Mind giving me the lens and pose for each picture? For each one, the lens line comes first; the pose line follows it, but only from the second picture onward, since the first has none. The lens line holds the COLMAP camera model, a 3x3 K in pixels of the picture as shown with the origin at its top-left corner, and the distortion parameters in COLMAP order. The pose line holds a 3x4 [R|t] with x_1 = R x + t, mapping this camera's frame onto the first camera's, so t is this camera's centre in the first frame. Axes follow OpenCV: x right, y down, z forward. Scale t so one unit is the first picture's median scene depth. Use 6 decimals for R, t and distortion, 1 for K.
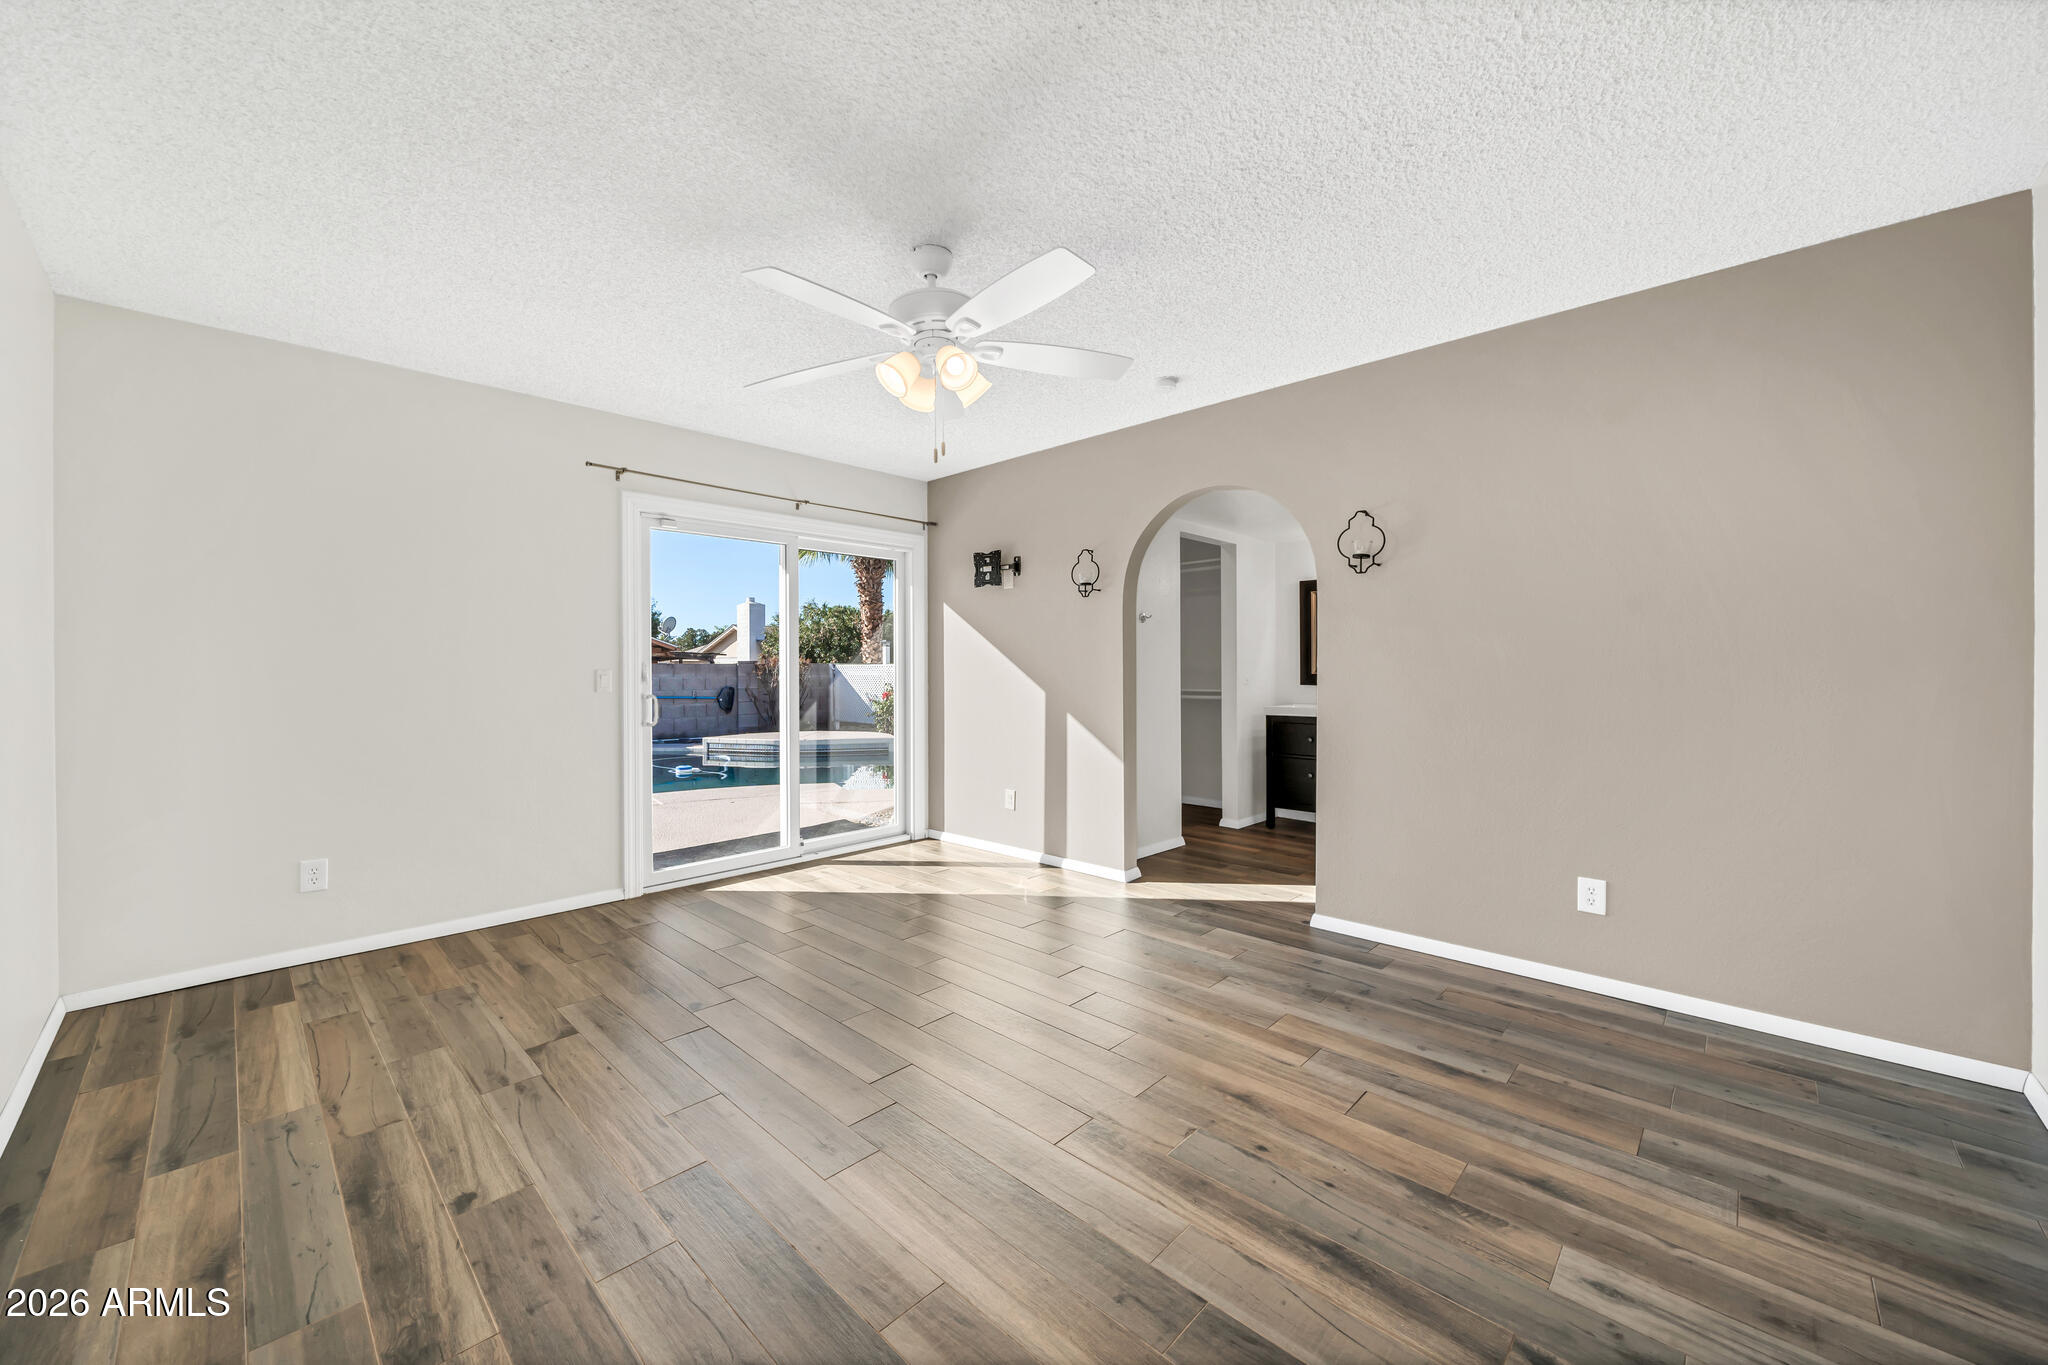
lens RADIAL K [[758.4, 0, 972.9], [0, 758.4, 676.5], [0, 0, 1]] dist [-0.001744, 0.000172]
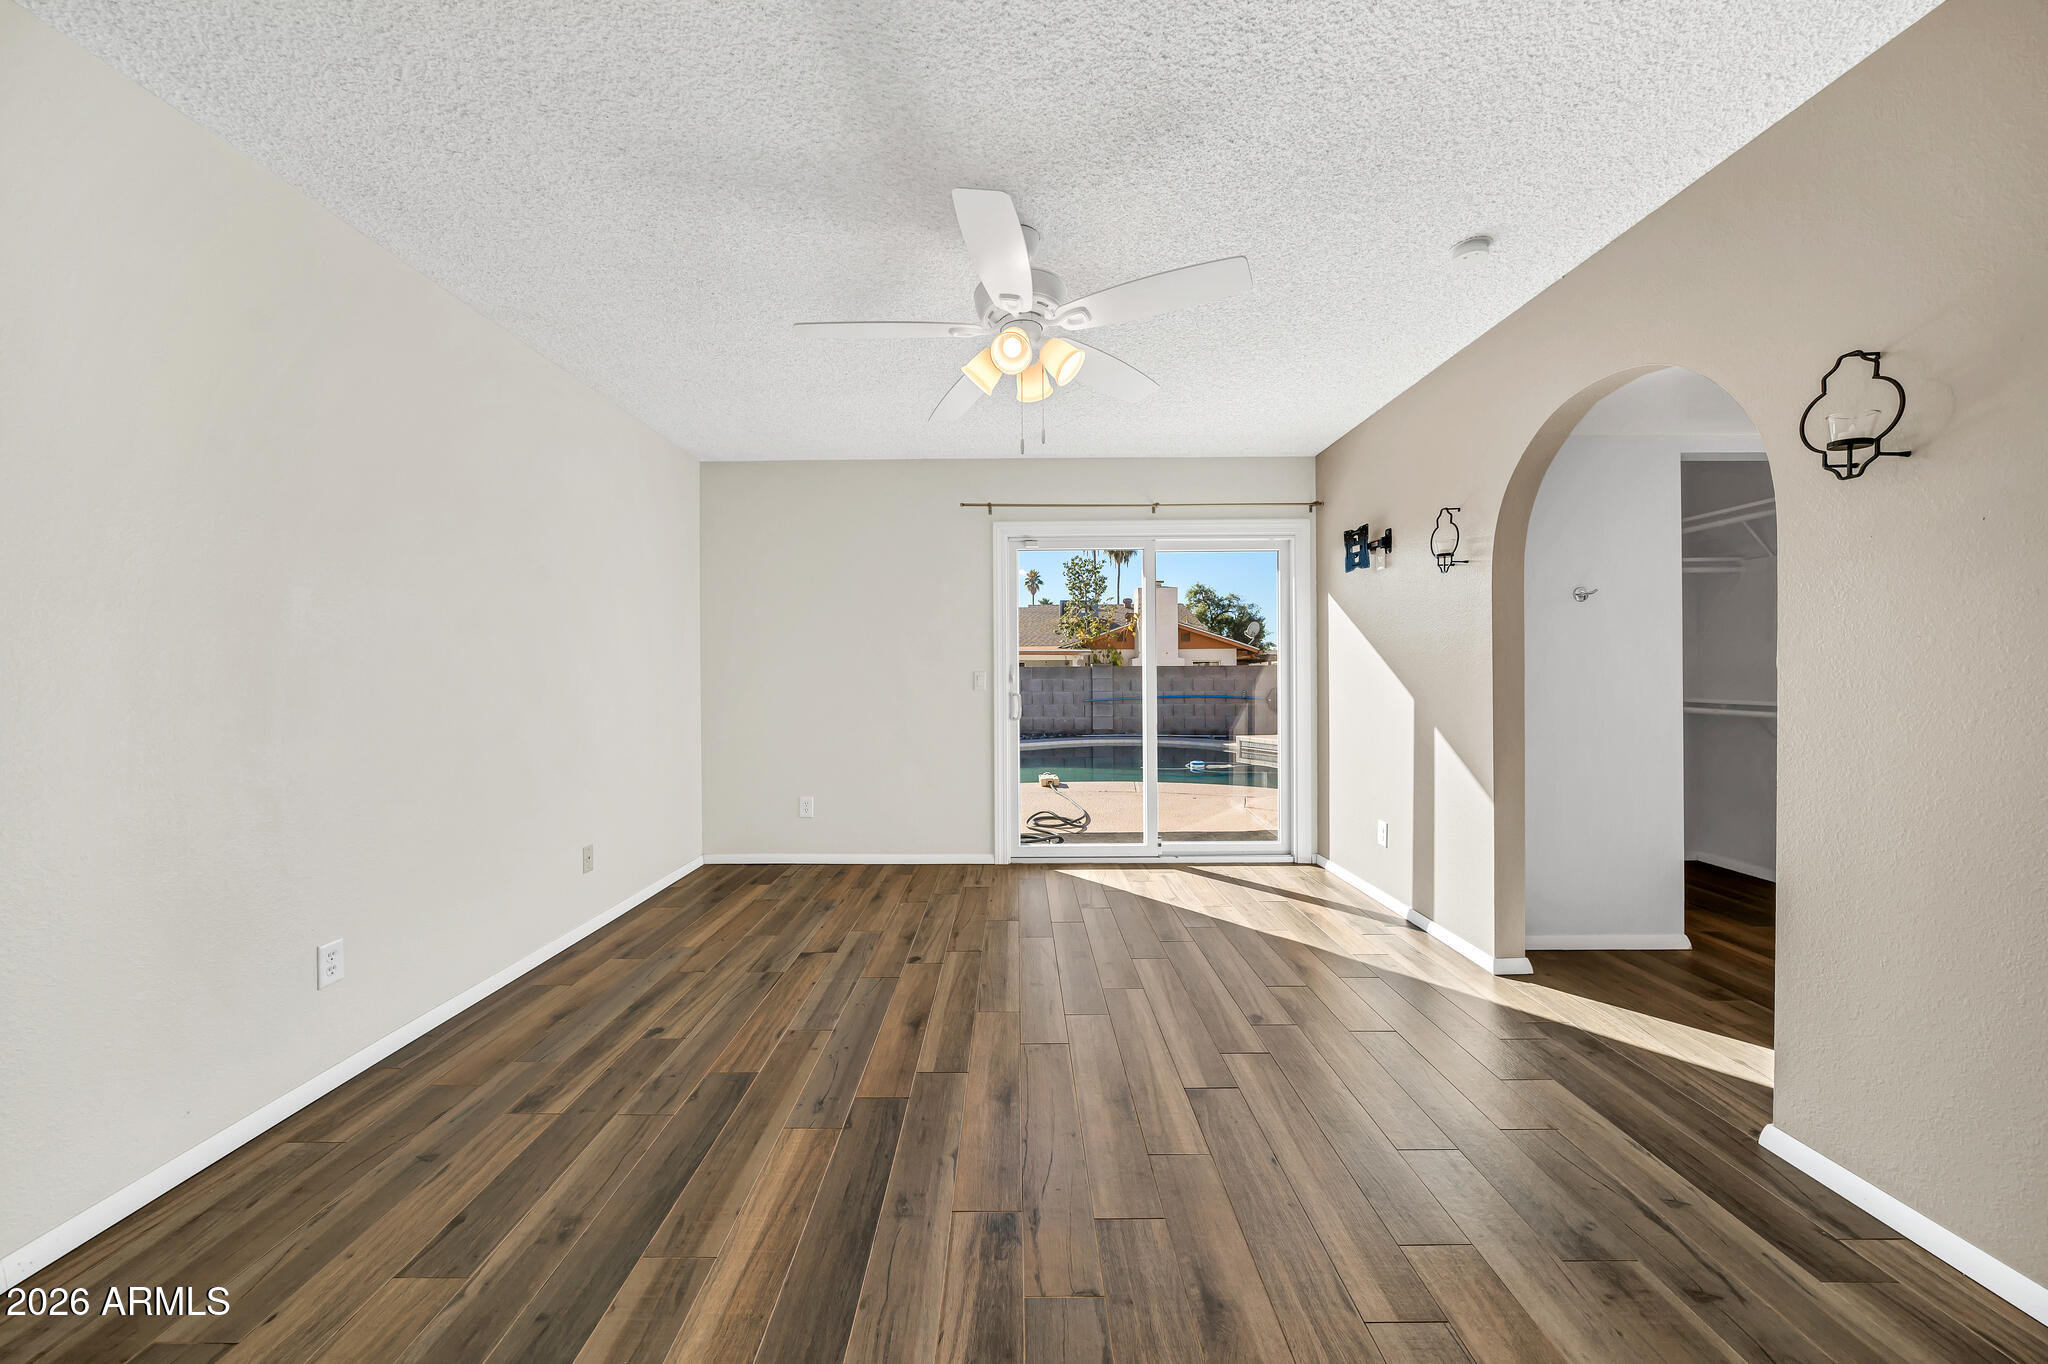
lens RADIAL K [[729.2, 0, 1066.4], [0, 729.2, 673.8], [0, 0, 1]] dist [-0.004181, -0.000138]
pose [[0.709889, 0.000829, -0.704313, 0.392832], [-0.004387, 0.999985, -0.003244, -0.002151], [0.704300, 0.005393, 0.709882, 0.241820]]
